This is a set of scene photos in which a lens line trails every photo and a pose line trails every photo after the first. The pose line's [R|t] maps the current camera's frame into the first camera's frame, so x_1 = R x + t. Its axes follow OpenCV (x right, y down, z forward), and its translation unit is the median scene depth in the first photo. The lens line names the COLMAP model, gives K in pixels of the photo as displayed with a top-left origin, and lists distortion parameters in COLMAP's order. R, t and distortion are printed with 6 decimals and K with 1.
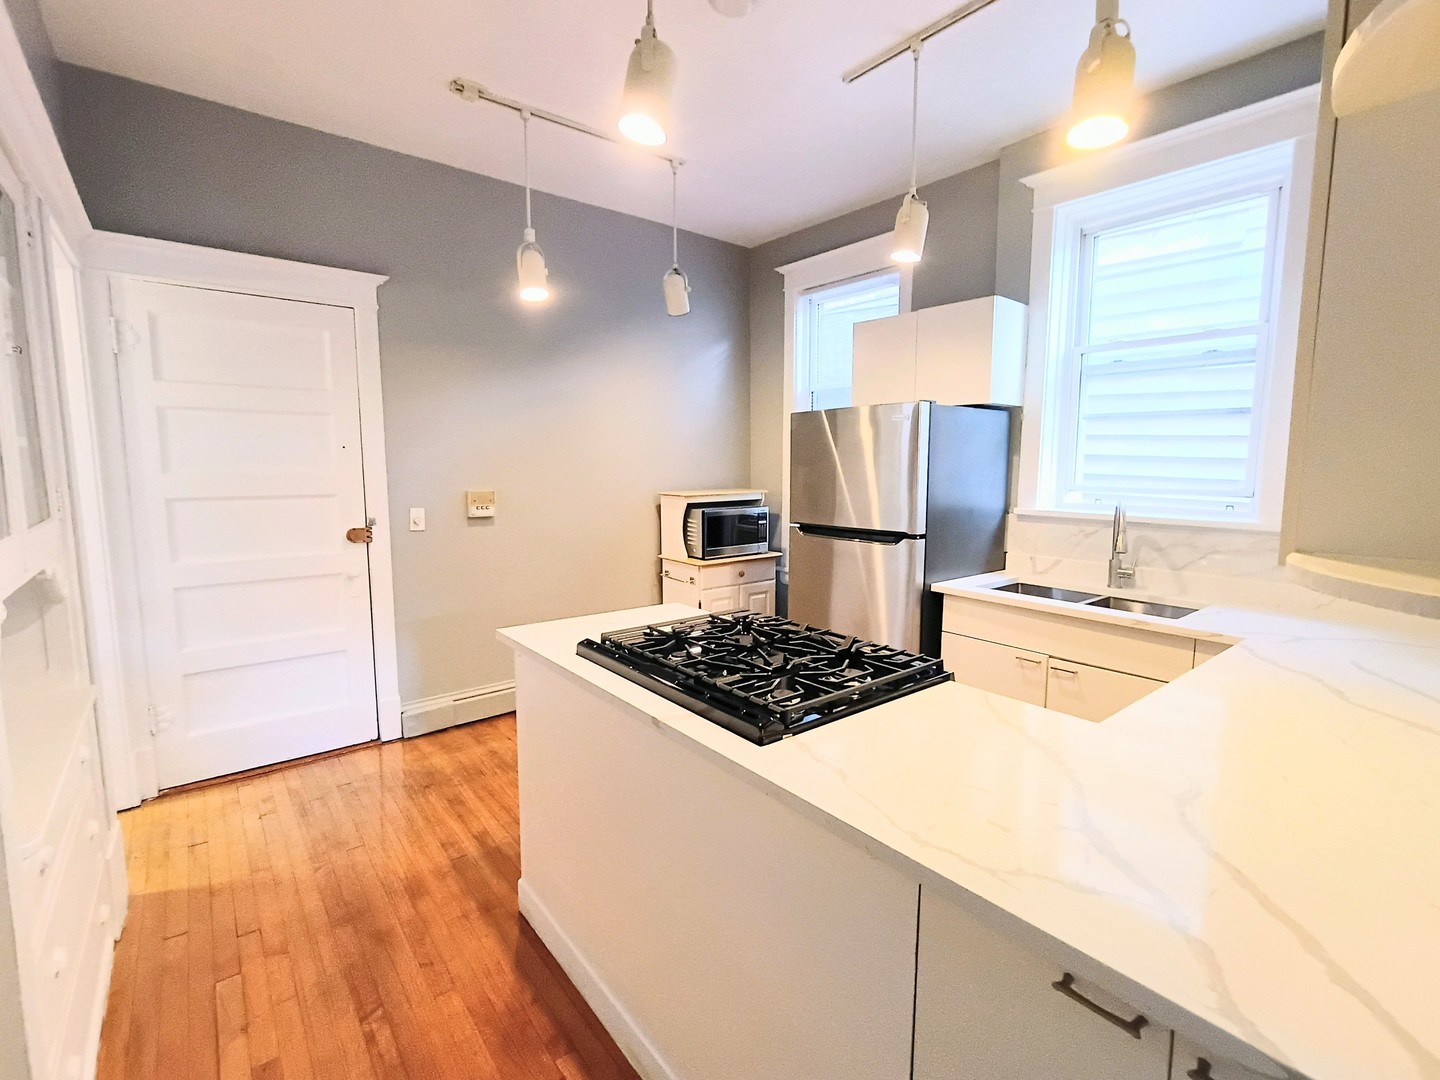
lens RADIAL K [[660.3, 0, 718.6], [0, 660.3, 538.5], [0, 0, 1]] dist [-0.009386, 0.000871]
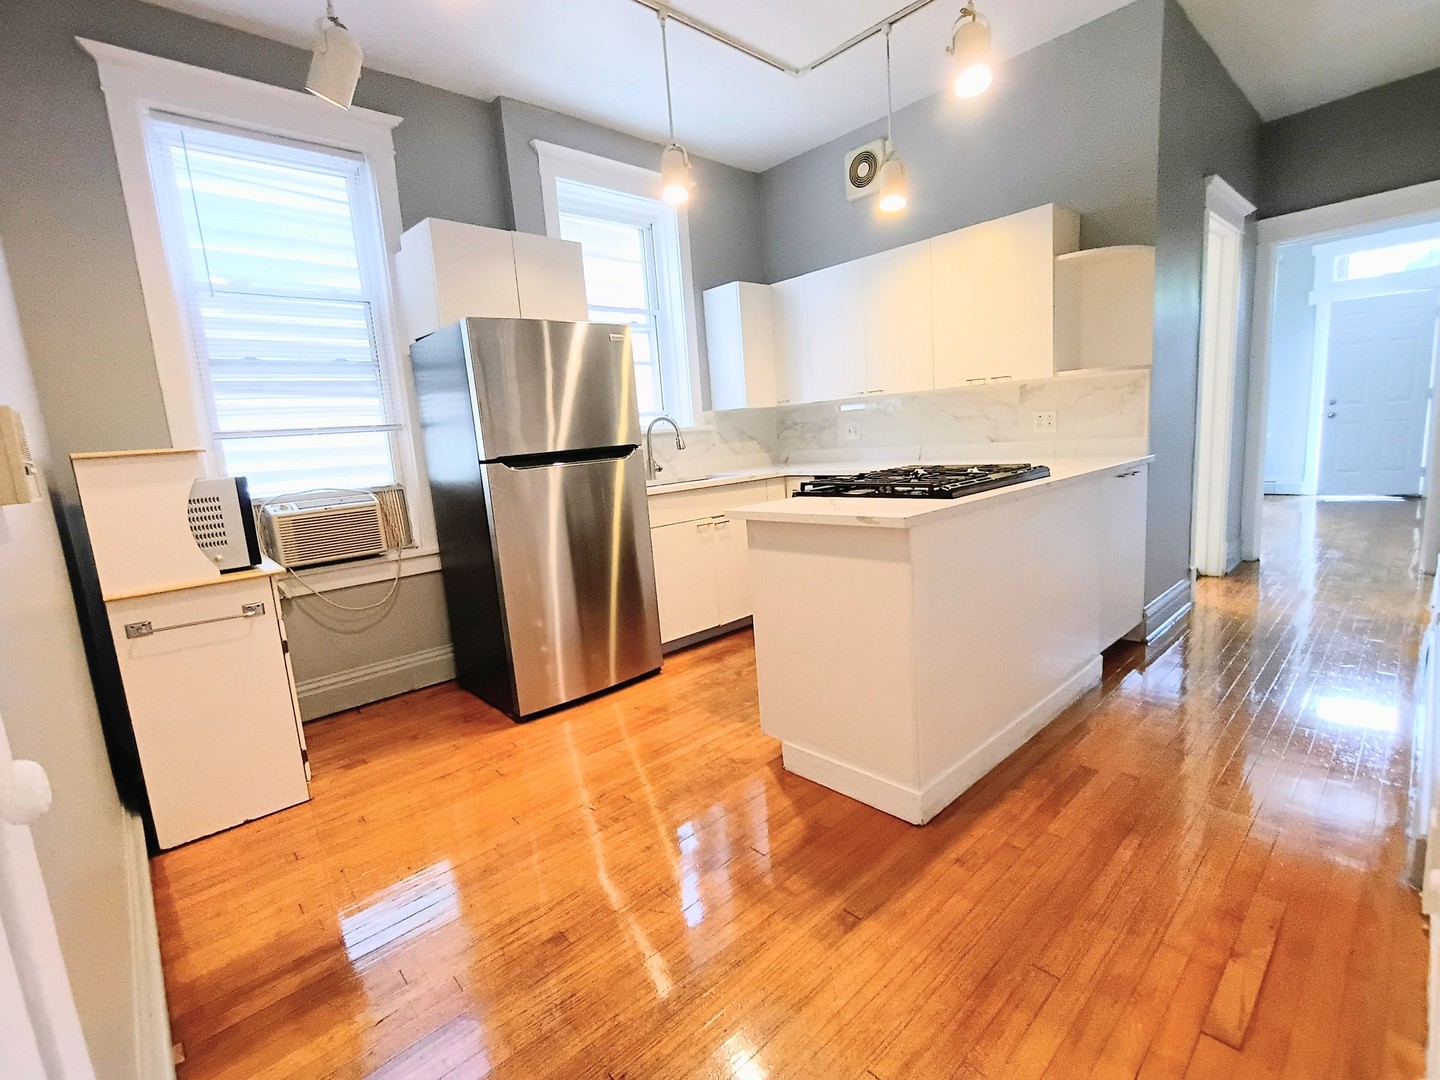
lens RADIAL K [[660.3, 0, 717.1], [0, 660.3, 536.2], [0, 0, 1]] dist [-0.009386, 0.000871]
pose [[-0.061064, -0.161170, 0.985036, -0.800241], [0.183604, 0.968224, 0.169801, -0.020994], [-0.981102, 0.191225, -0.029532, 0.881493]]
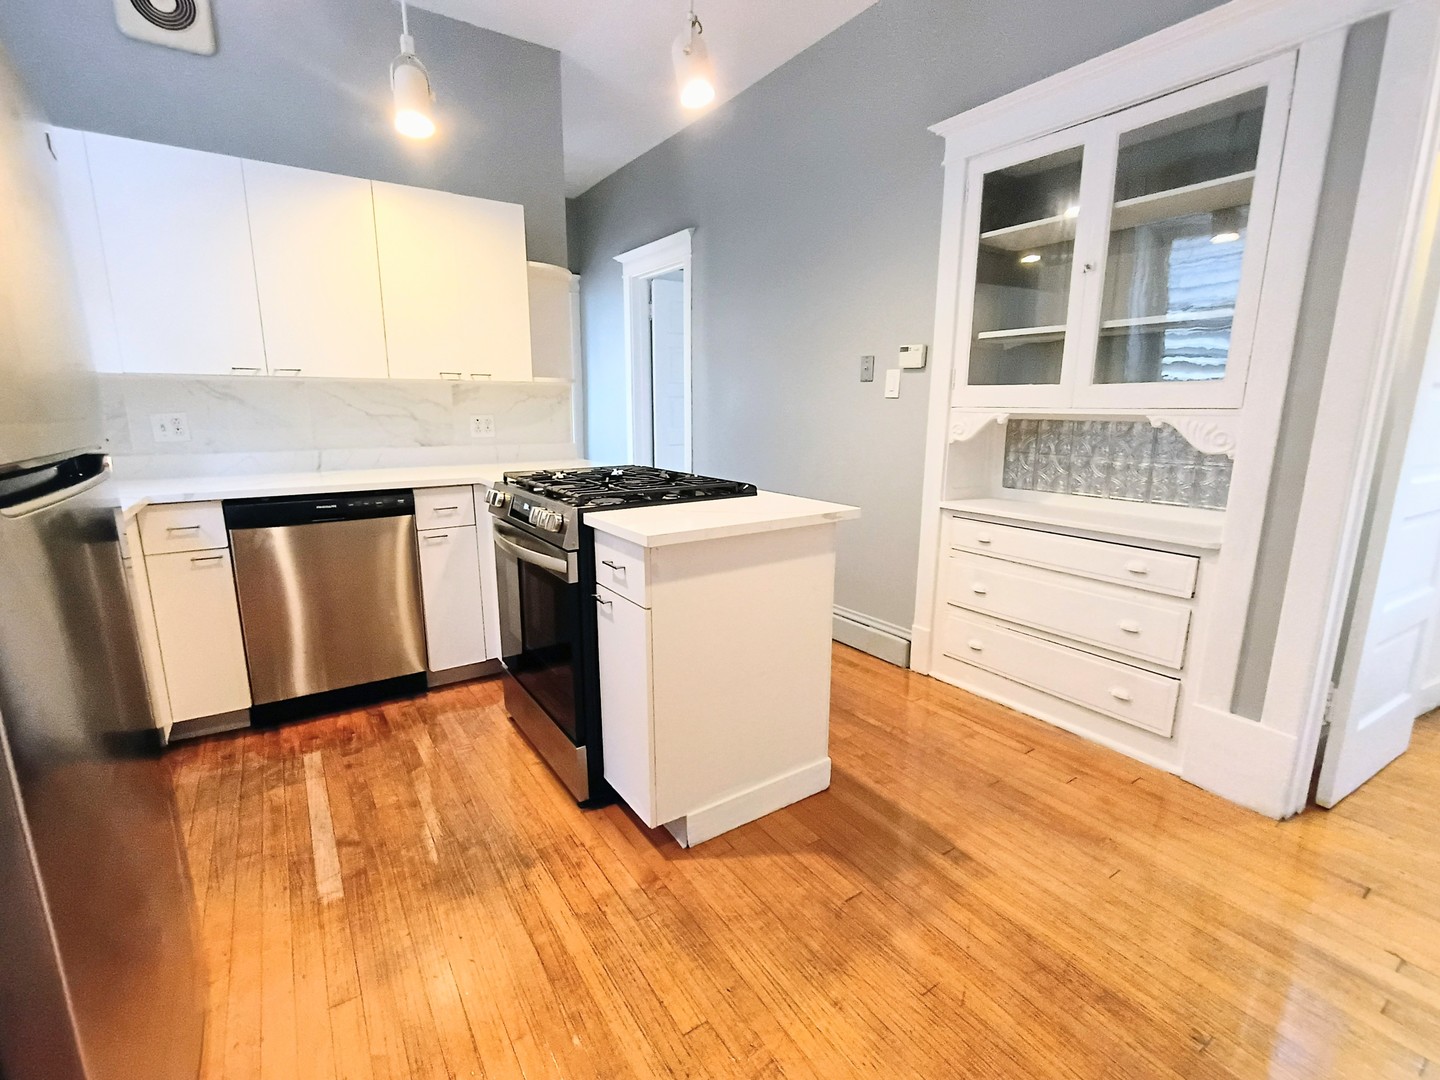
lens RADIAL K [[660.3, 0, 721.8], [0, 660.3, 545.3], [0, 0, 1]] dist [-0.009386, 0.000871]
pose [[-0.995842, -0.034168, 0.084447, -0.153044], [-0.005733, 0.948667, 0.316225, -0.077292], [-0.090917, 0.314426, -0.944918, 1.331551]]
